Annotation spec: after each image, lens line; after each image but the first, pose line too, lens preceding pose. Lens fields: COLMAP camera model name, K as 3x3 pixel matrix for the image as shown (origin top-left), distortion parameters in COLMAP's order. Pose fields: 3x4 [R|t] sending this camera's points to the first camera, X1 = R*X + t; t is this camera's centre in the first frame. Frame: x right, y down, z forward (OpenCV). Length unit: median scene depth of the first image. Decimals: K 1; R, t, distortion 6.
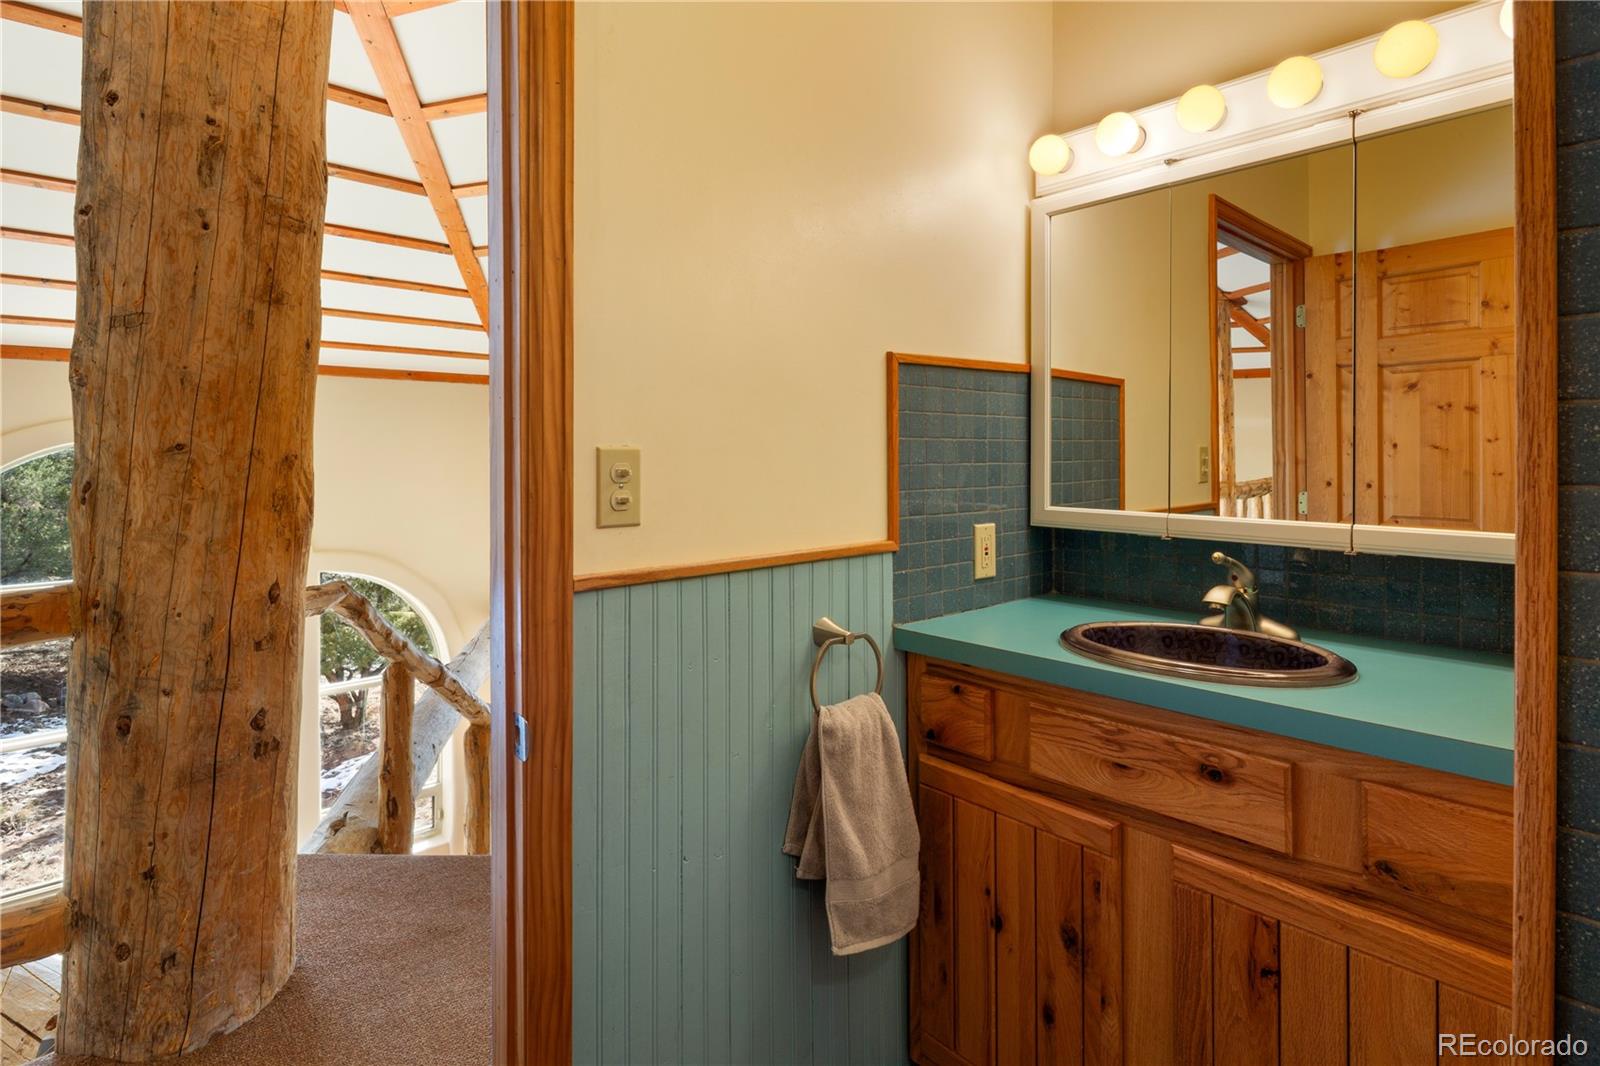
lens RADIAL K [[786.1, 0, 801.4], [0, 786.1, 456.3], [0, 0, 1]] dist [0.000434, -0.000587]
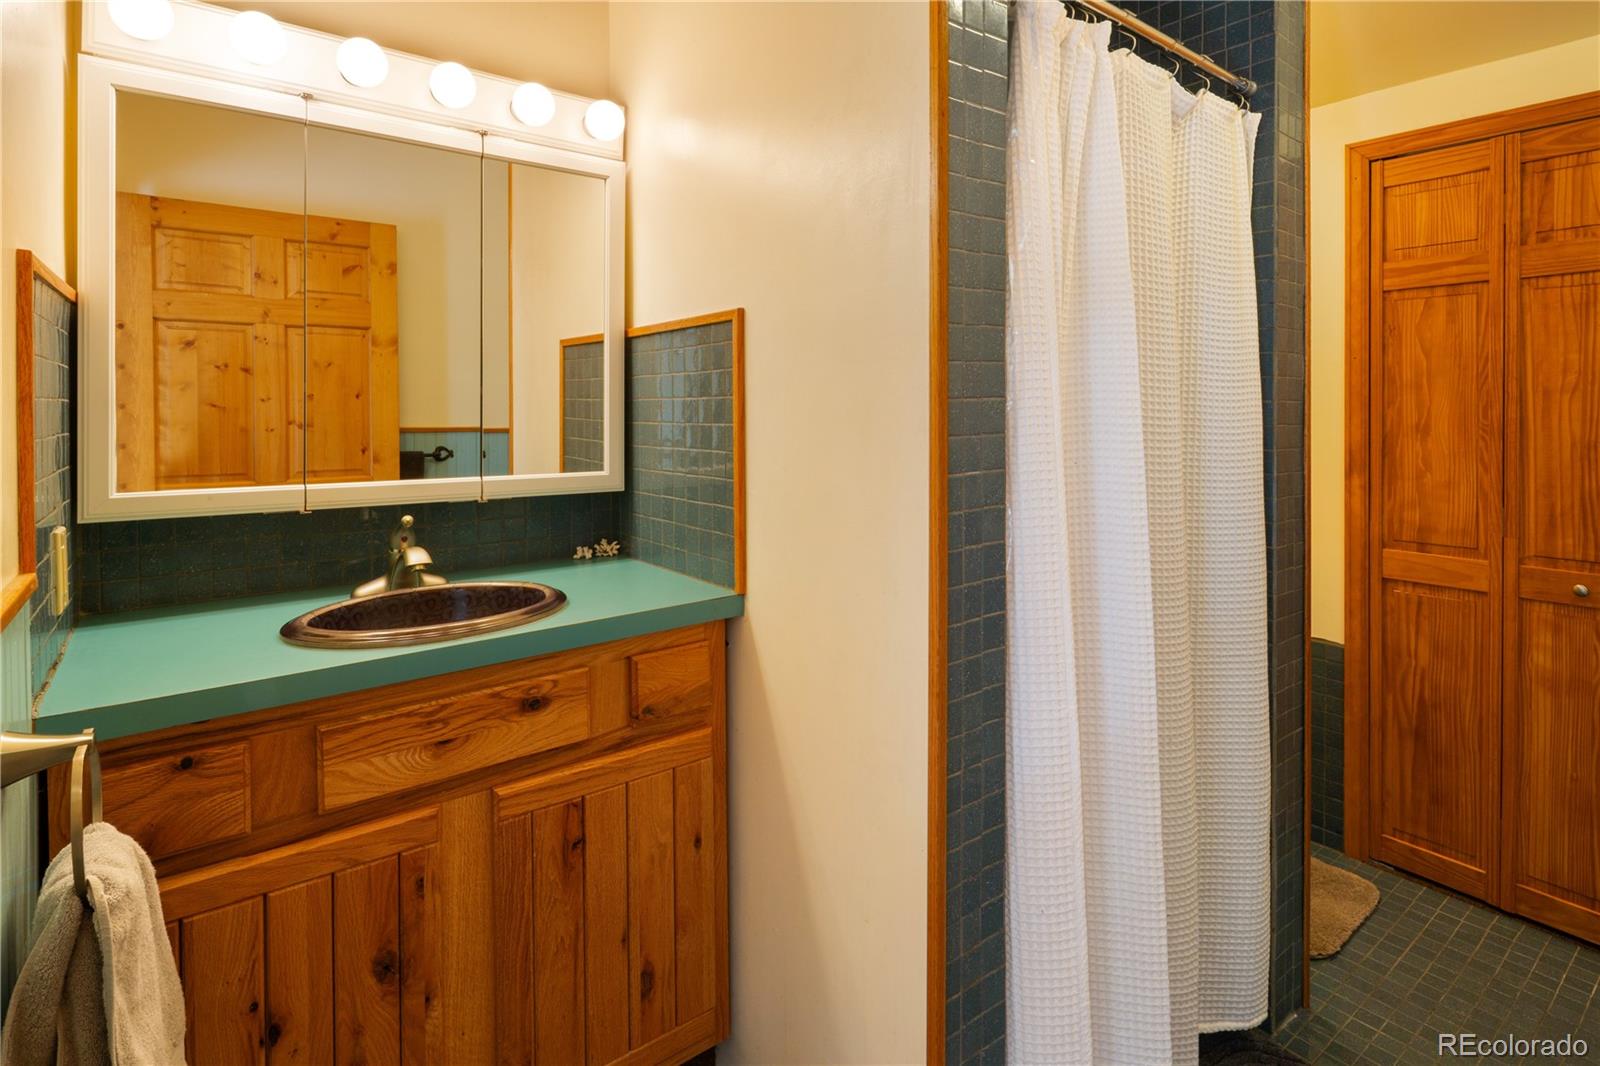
lens RADIAL K [[798.9, 0, 802.0], [0, 798.9, 415.7], [0, 0, 1]] dist [-0.001037, -0.001406]
pose [[0.077466, -0.002227, 0.996992, -0.461694], [-0.004766, 0.999985, 0.002604, -0.012824], [-0.996984, -0.004953, 0.077455, 0.411130]]
